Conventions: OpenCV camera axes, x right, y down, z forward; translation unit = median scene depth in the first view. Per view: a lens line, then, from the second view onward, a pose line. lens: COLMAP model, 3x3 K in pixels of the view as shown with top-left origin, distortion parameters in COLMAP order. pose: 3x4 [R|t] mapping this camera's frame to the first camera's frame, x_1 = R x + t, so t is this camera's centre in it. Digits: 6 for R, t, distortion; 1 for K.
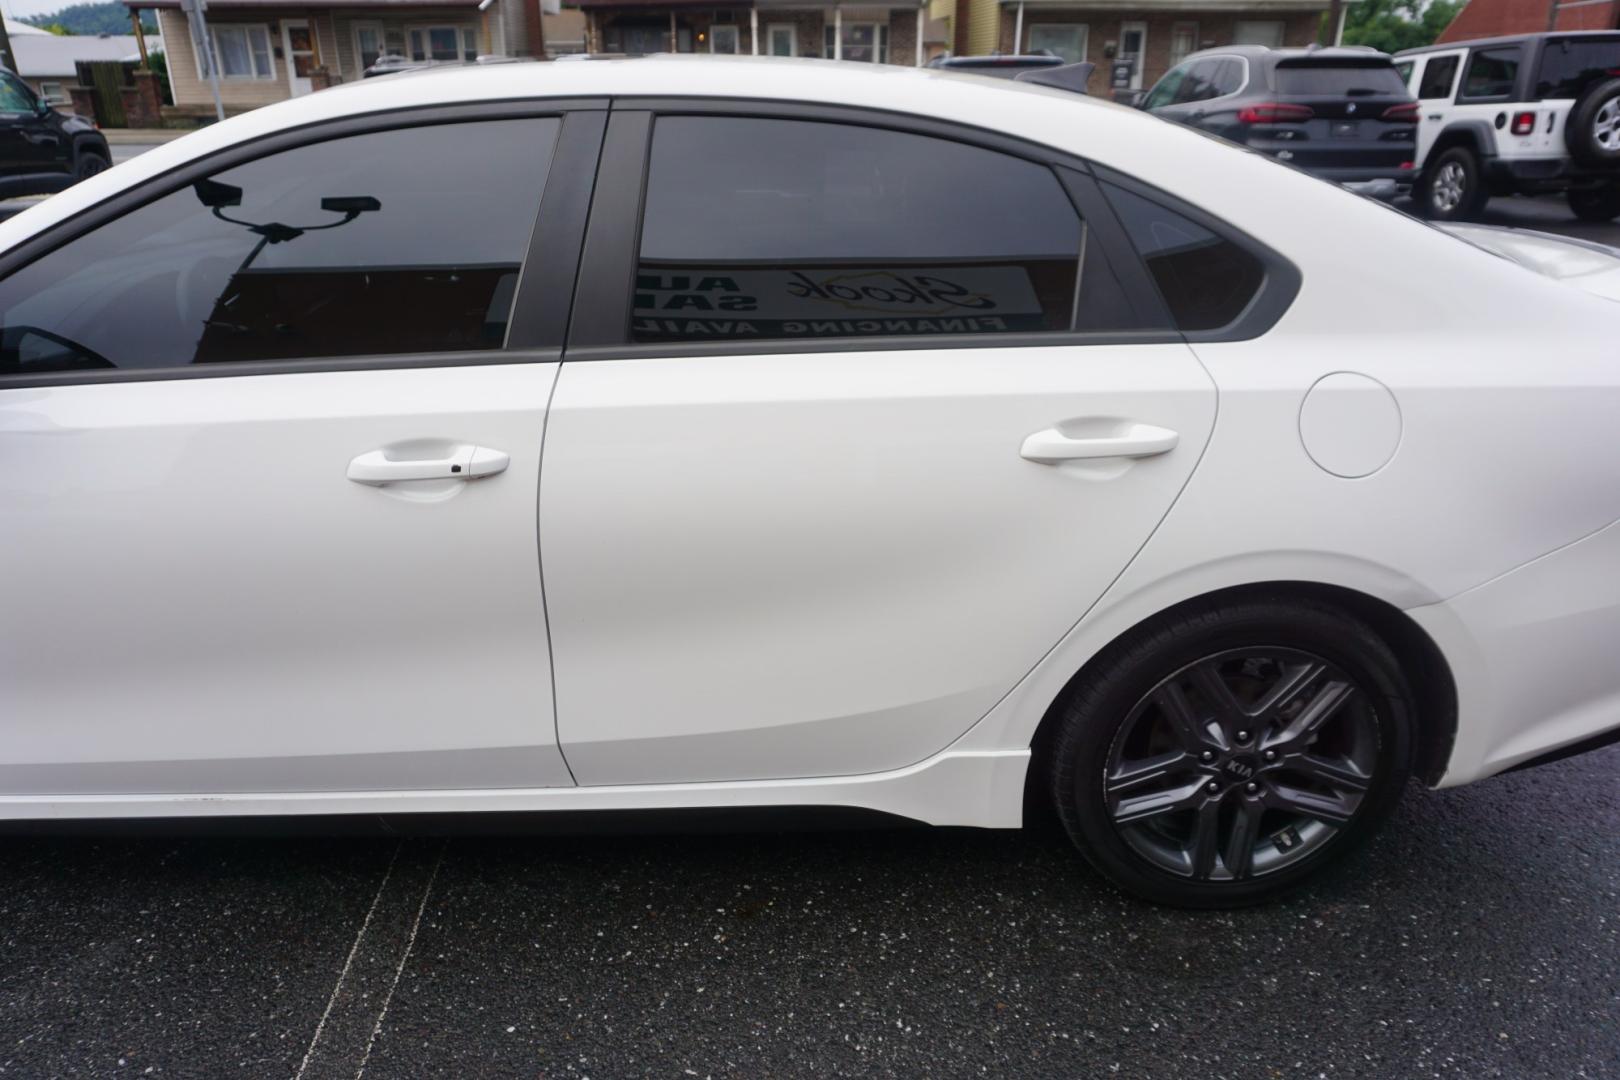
lens RADIAL K [[1086.9, 0, 810.8], [0, 1086.9, 532.8], [0, 0, 1]] dist [-0.035389, 0.024946]
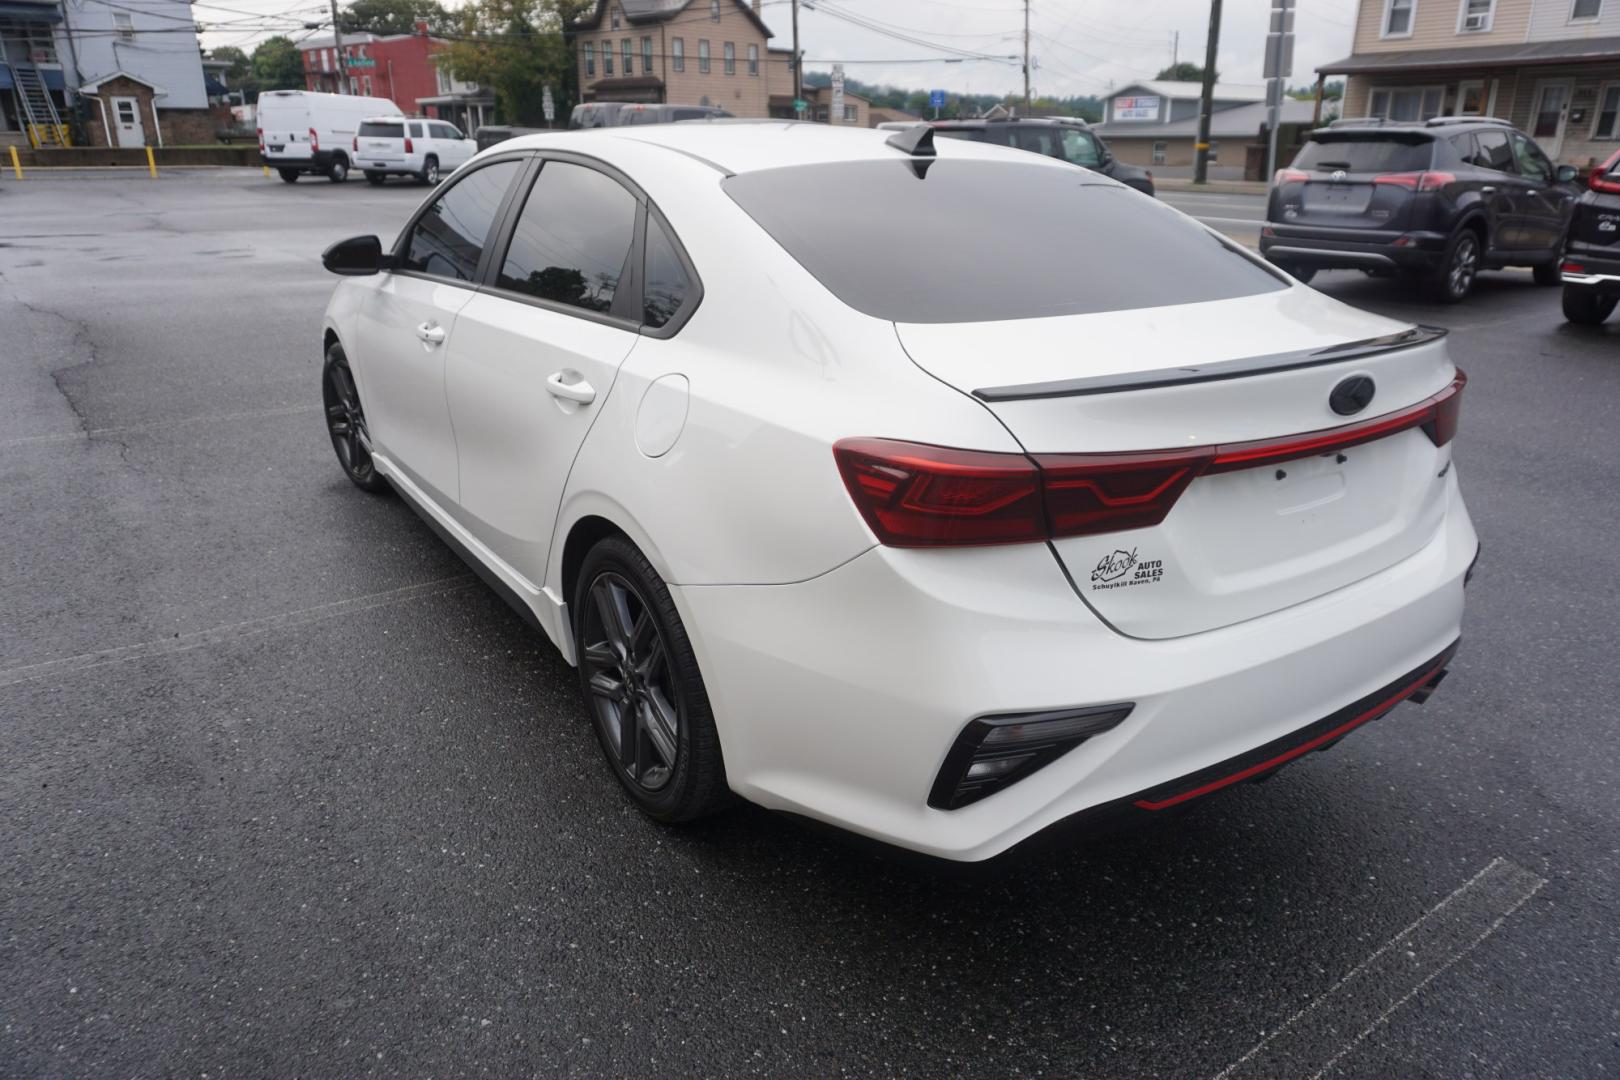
lens RADIAL K [[1086.9, 0, 810.8], [0, 1086.9, 532.8], [0, 0, 1]] dist [-0.035389, 0.024946]
pose [[0.534942, 0.286736, -0.794745, 1.486699], [-0.324954, 0.938119, 0.119737, -0.165637], [0.779898, 0.194203, 0.595016, 0.392649]]
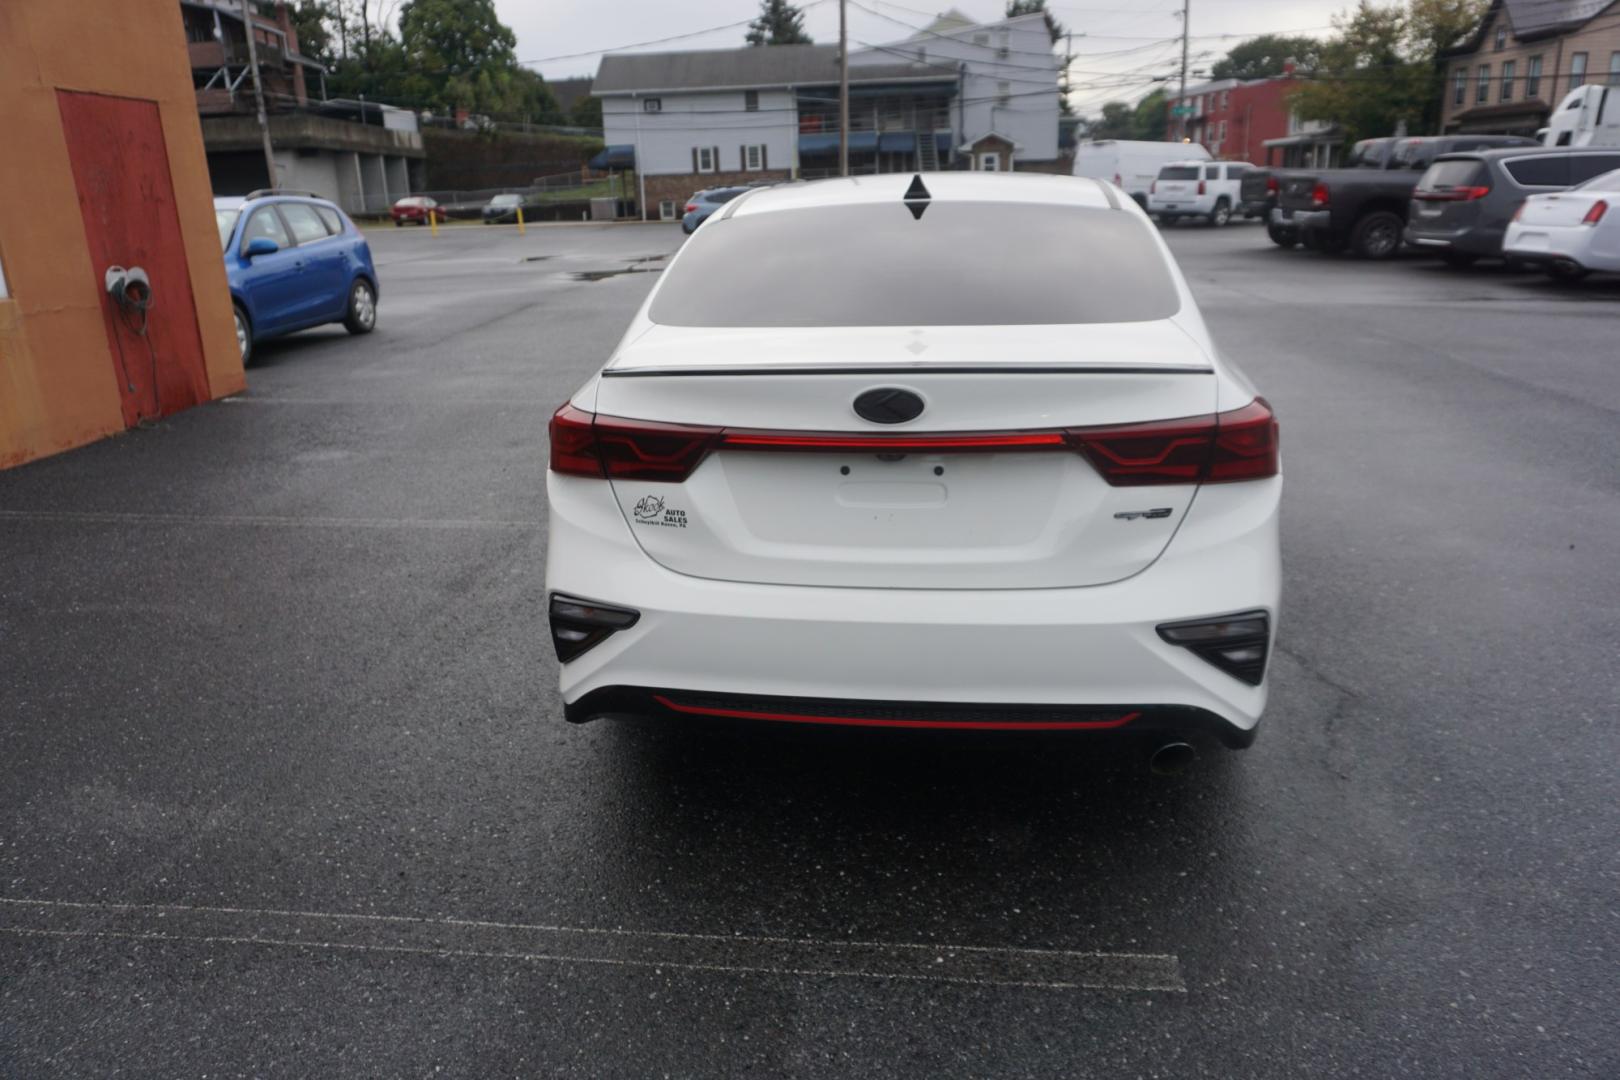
lens RADIAL K [[1096.3, 0, 808.9], [0, 1096.3, 534.9], [0, 0, 1]] dist [-0.047693, 0.034845]
pose [[-0.168328, 0.294867, -0.940595, 2.039024], [-0.346428, 0.875645, 0.336502, -0.561741], [0.922851, 0.382491, -0.045245, 1.375346]]
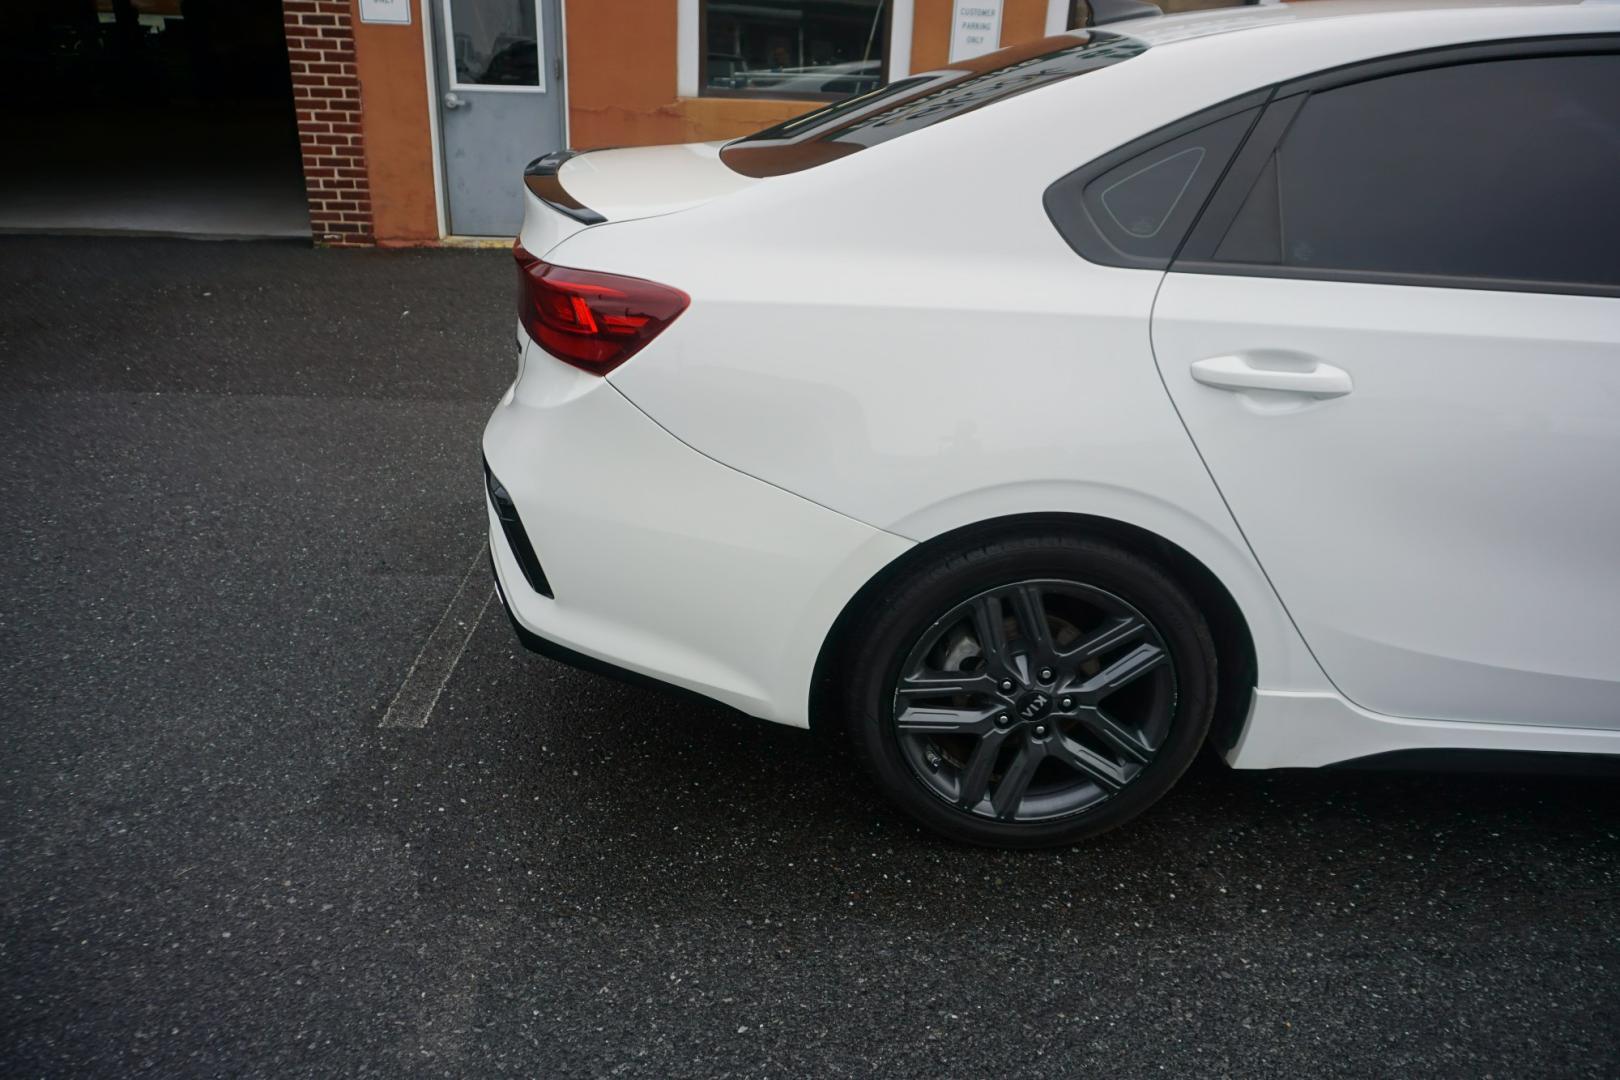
lens RADIAL K [[1096.3, 0, 808.9], [0, 1096.3, 534.9], [0, 0, 1]] dist [-0.047693, 0.034845]
pose [[-0.998363, -0.049968, 0.027815, 0.550599], [-0.014560, 0.692438, 0.721330, -0.995080], [-0.055304, 0.719745, -0.692032, 2.545283]]
